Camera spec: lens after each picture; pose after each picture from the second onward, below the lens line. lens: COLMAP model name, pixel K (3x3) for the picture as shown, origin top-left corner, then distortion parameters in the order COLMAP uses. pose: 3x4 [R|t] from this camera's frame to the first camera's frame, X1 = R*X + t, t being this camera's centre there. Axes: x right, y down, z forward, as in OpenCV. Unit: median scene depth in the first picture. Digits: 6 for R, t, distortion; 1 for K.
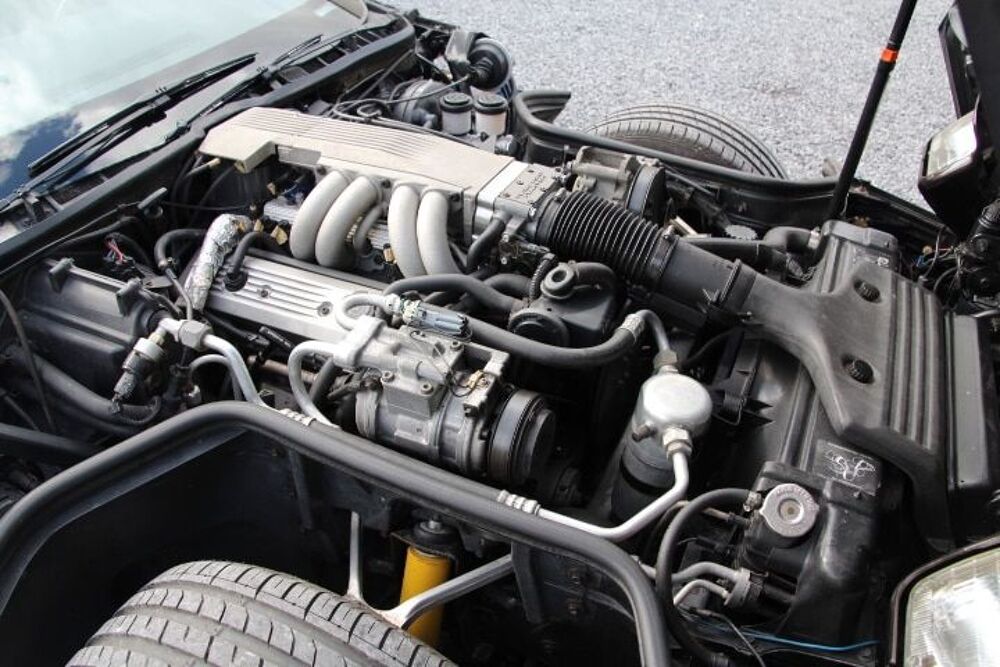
lens RADIAL K [[819.2, 0, 500.0], [0, 819.2, 333.5], [0, 0, 1]] dist [-0.190947, 0.115609]
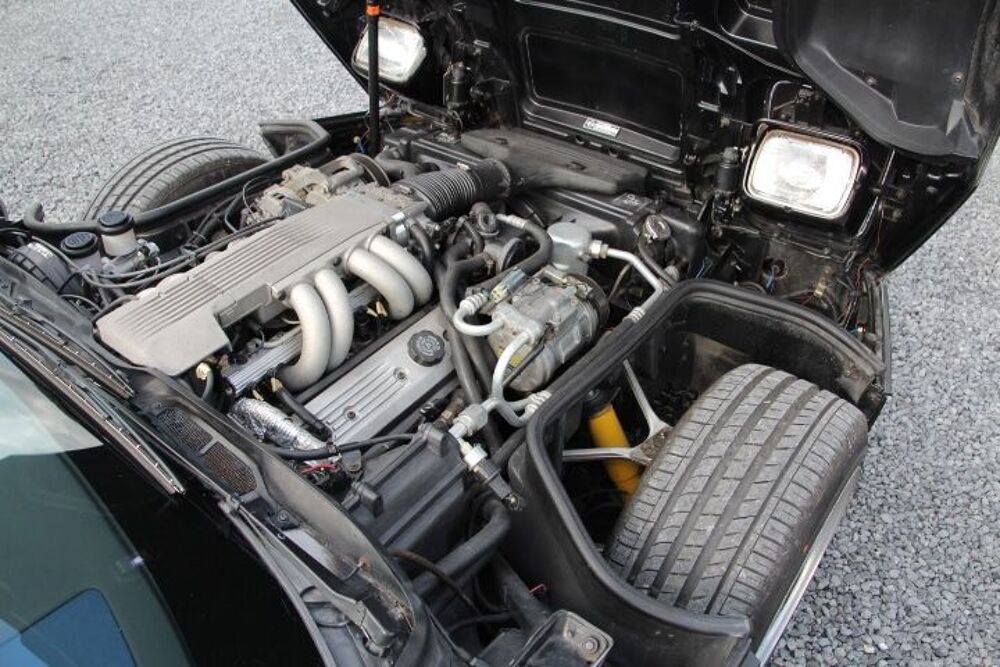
lens RADIAL K [[819.2, 0, 500.0], [0, 819.2, 333.5], [0, 0, 1]] dist [-0.190947, 0.115609]
pose [[0.224278, -0.613253, 0.757377, -1.002181], [0.573996, 0.711189, 0.405880, -0.446571], [-0.787546, 0.343701, 0.511509, 0.323183]]
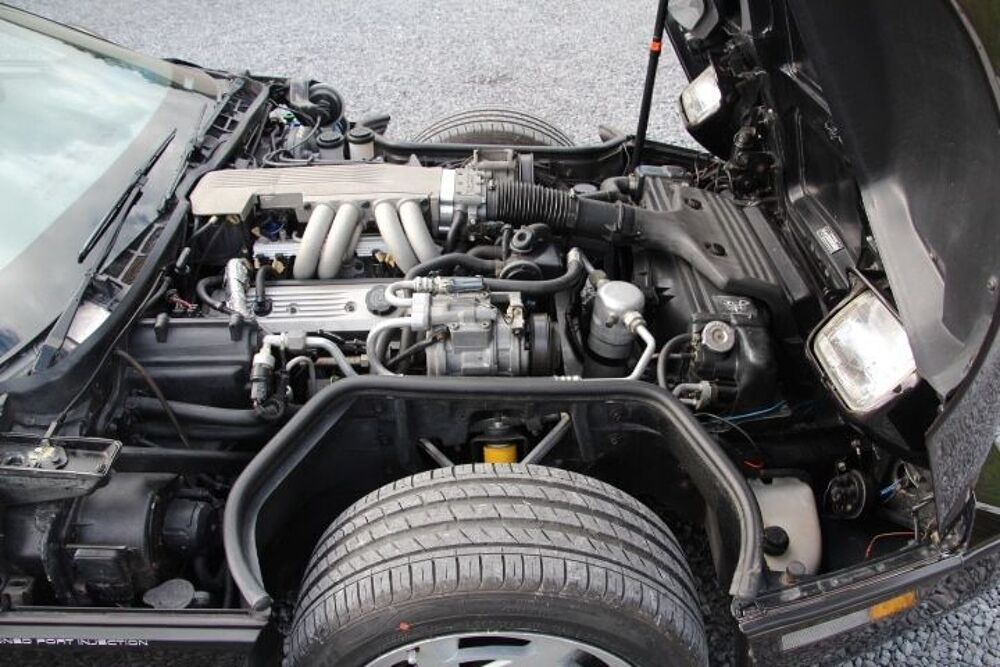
lens RADIAL K [[819.2, 0, 500.0], [0, 819.2, 333.5], [0, 0, 1]] dist [-0.190947, 0.115609]
pose [[0.903175, -0.267185, 0.335986, -0.458308], [0.270598, 0.961959, 0.037574, 0.027025], [-0.333244, 0.056981, 0.941117, -0.311173]]
